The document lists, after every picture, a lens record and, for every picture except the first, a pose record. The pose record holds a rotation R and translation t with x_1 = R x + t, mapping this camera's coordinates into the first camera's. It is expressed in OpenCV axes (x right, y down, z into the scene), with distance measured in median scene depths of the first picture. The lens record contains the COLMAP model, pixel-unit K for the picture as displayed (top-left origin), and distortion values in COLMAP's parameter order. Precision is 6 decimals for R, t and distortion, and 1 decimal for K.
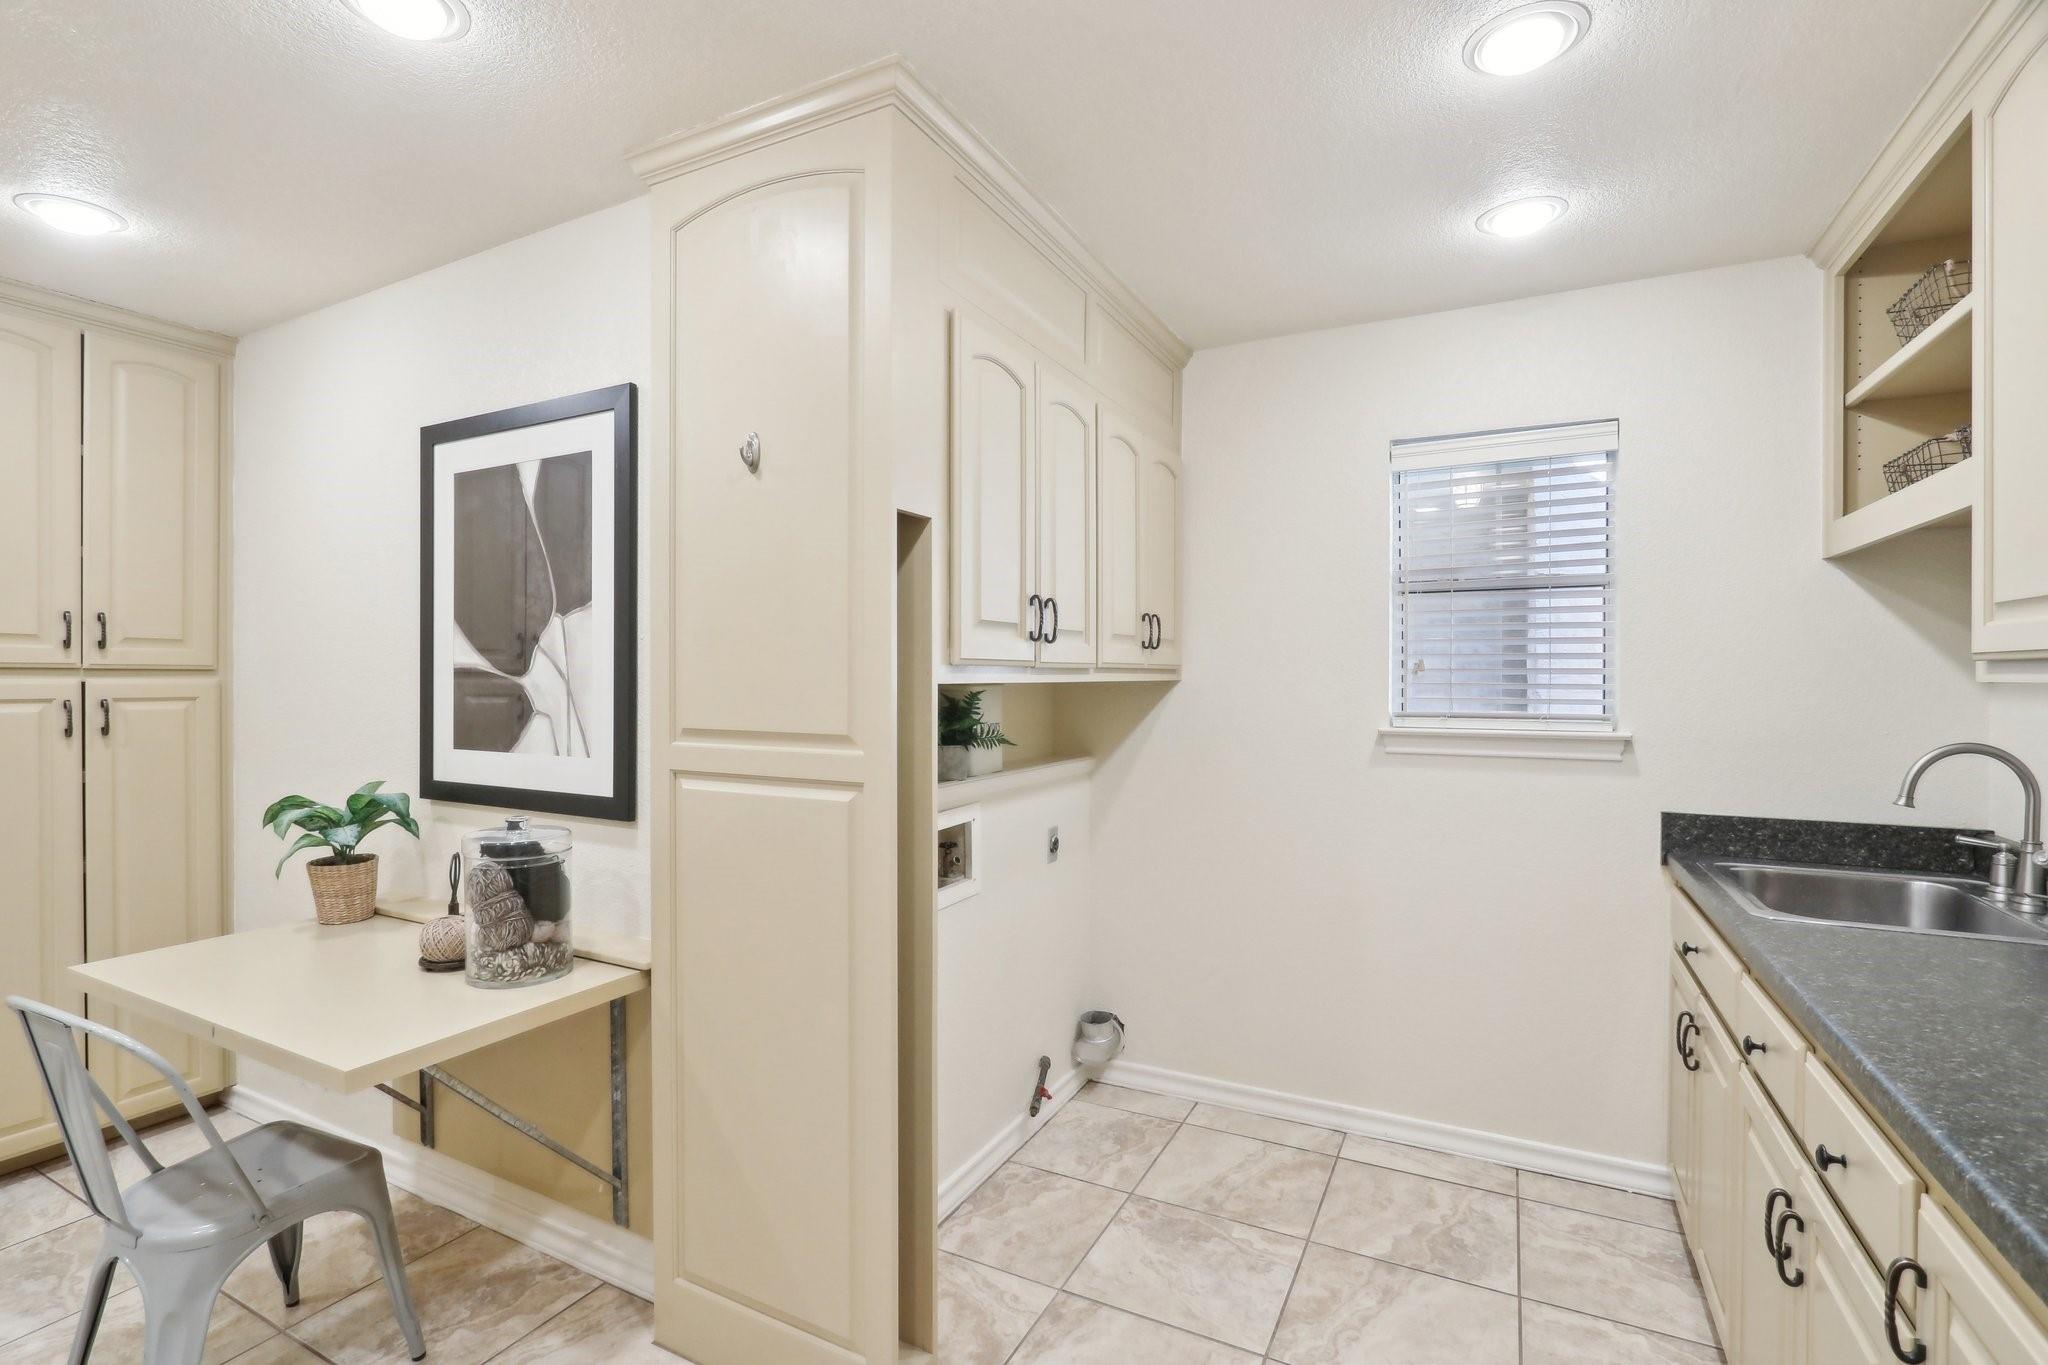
lens RADIAL K [[935.3, 0, 1010.7], [0, 935.3, 677.5], [0, 0, 1]] dist [0.001866, 0.000321]
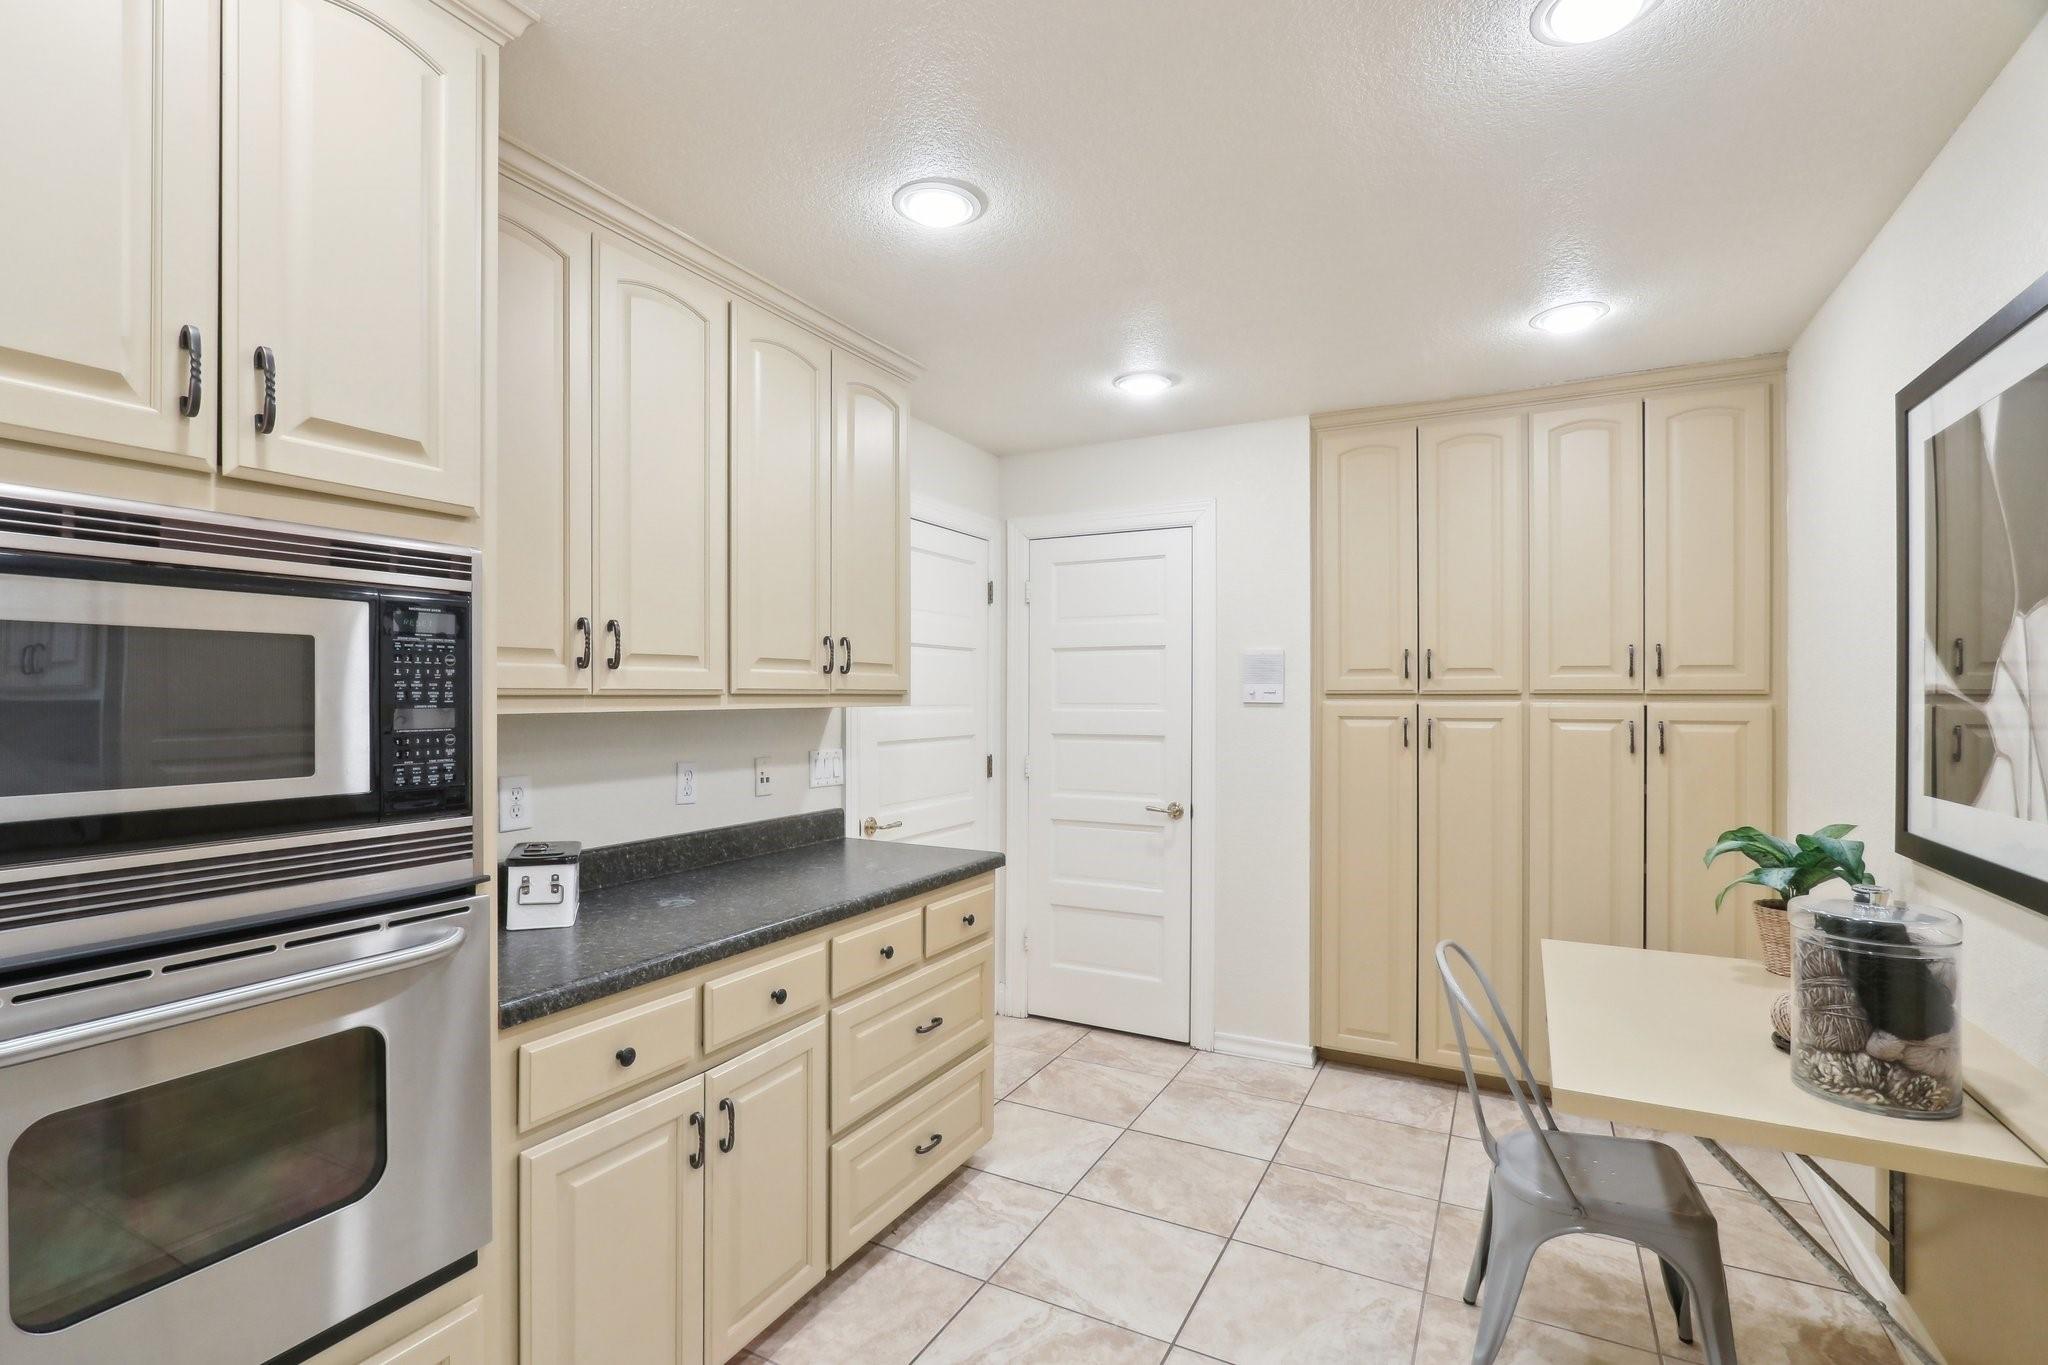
lens RADIAL K [[985.0, 0, 1009.0], [0, 985.0, 692.4], [0, 0, 1]] dist [0.003785, 0.000539]
pose [[-0.002187, -0.007180, -0.999972, 0.229332], [0.000088, 0.999974, -0.007180, -0.003406], [0.999998, -0.000103, -0.002186, 0.241464]]
